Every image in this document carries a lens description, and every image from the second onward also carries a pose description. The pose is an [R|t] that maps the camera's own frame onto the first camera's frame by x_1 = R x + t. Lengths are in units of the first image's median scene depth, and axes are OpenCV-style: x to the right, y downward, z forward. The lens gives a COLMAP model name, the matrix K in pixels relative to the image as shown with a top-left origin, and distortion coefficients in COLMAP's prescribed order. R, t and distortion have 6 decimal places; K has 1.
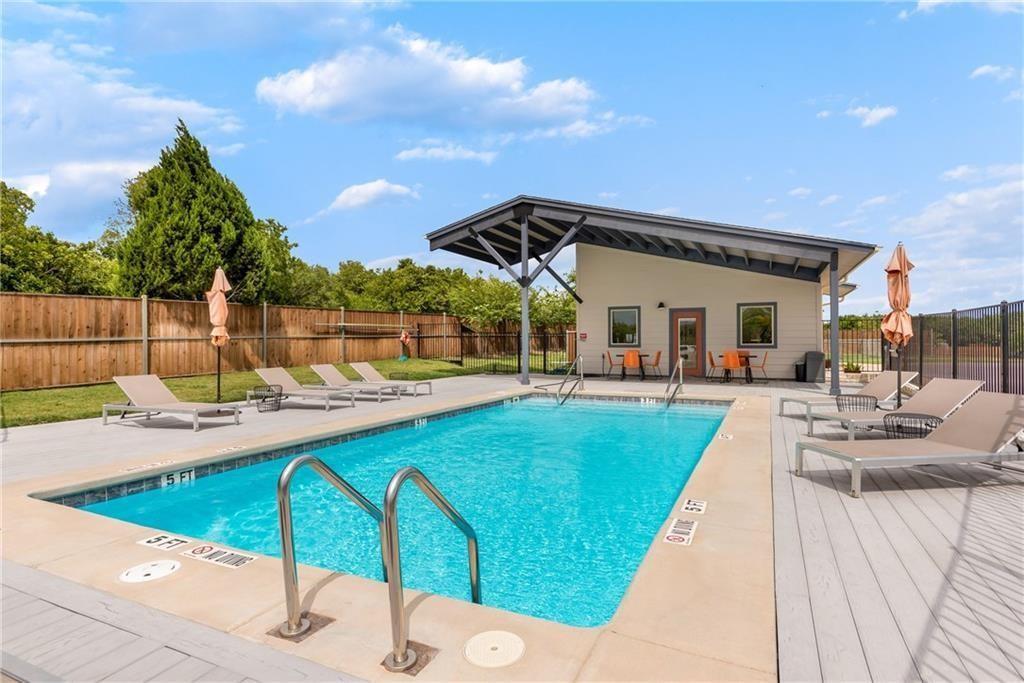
lens RADIAL K [[560.5, 0, 512.0], [0, 560.5, 341.5], [0, 0, 1]] dist [0.002495, 0.001554]
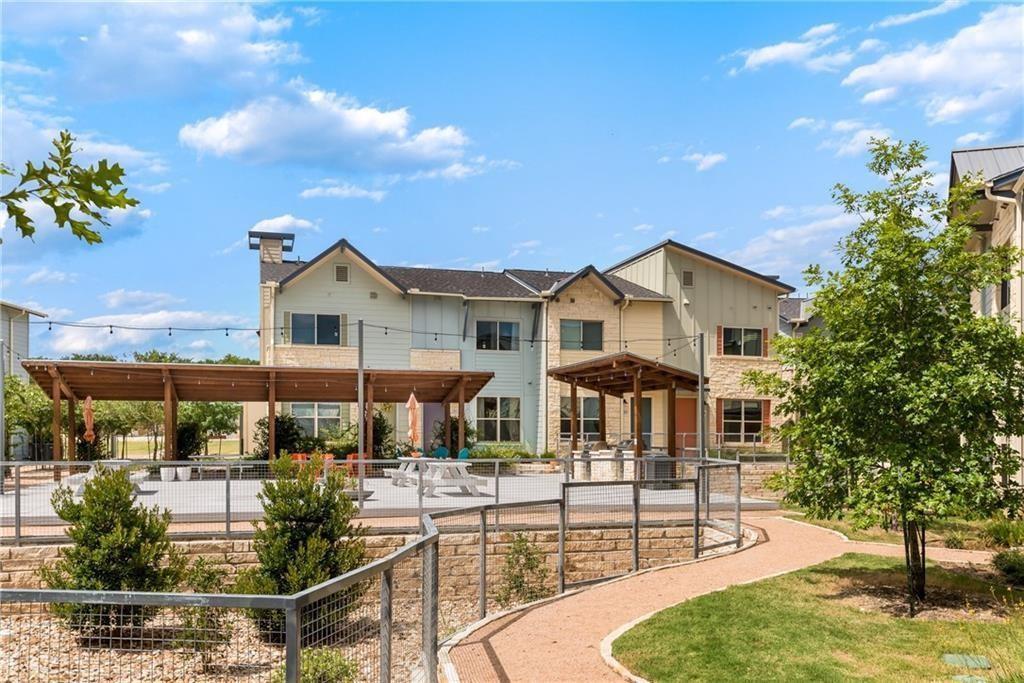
lens RADIAL K [[885.8, 0, 512.0], [0, 885.8, 341.5], [0, 0, 1]] dist [-0.001804, -0.000014]
pose [[0.976159, 0.003025, 0.217038, -0.168793], [0.004450, 0.999414, -0.033945, 0.032912], [-0.217013, 0.034101, 0.975573, -0.821470]]
